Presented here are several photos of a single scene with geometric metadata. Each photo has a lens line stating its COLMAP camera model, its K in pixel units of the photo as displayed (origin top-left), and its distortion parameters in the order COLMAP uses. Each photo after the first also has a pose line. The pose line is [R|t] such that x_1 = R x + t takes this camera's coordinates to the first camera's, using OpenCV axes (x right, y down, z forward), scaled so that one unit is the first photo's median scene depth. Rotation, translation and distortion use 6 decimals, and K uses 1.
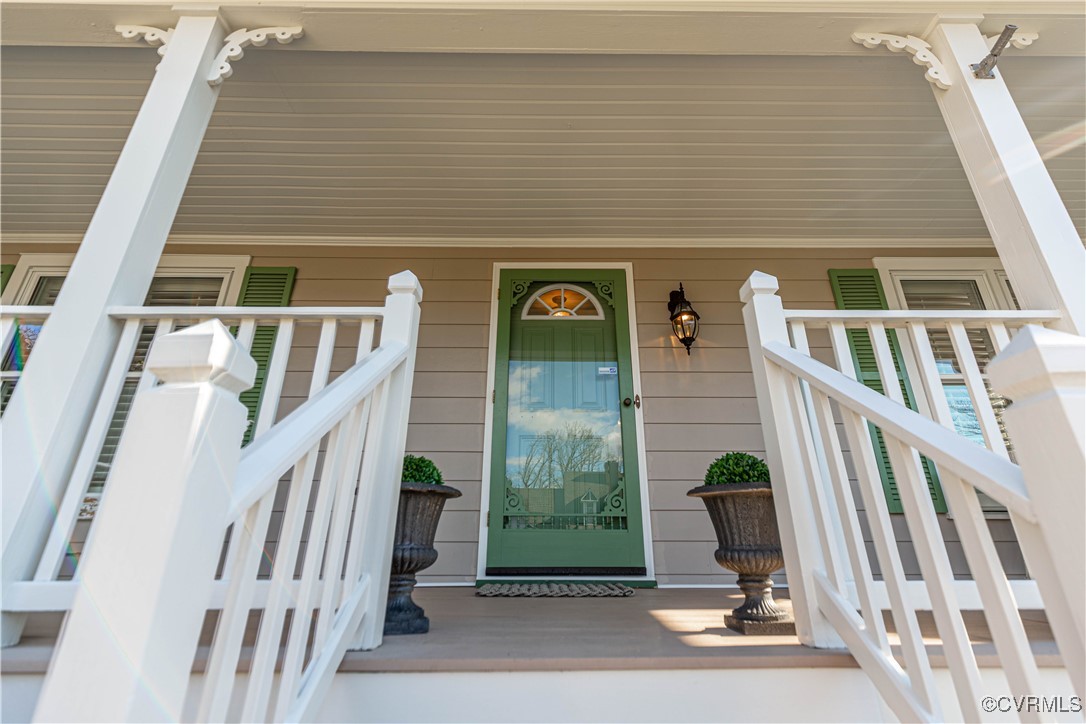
lens RADIAL K [[504.2, 0, 545.7], [0, 504.2, 357.9], [0, 0, 1]] dist [0.006036, 0.000967]
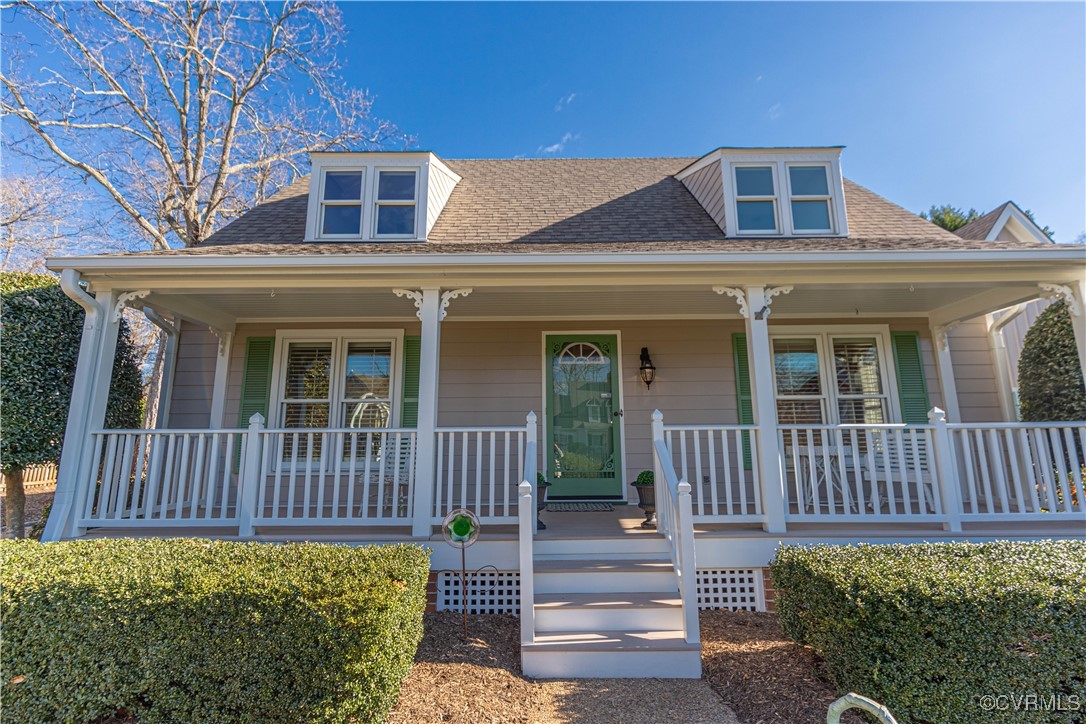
lens RADIAL K [[504.2, 0, 542.5], [0, 504.2, 365.2], [0, 0, 1]] dist [0.006036, 0.000967]
pose [[0.999732, -0.013346, -0.018907, -0.123297], [0.017111, 0.976338, 0.215574, -0.810059], [0.015583, -0.215839, 0.976305, -1.324074]]
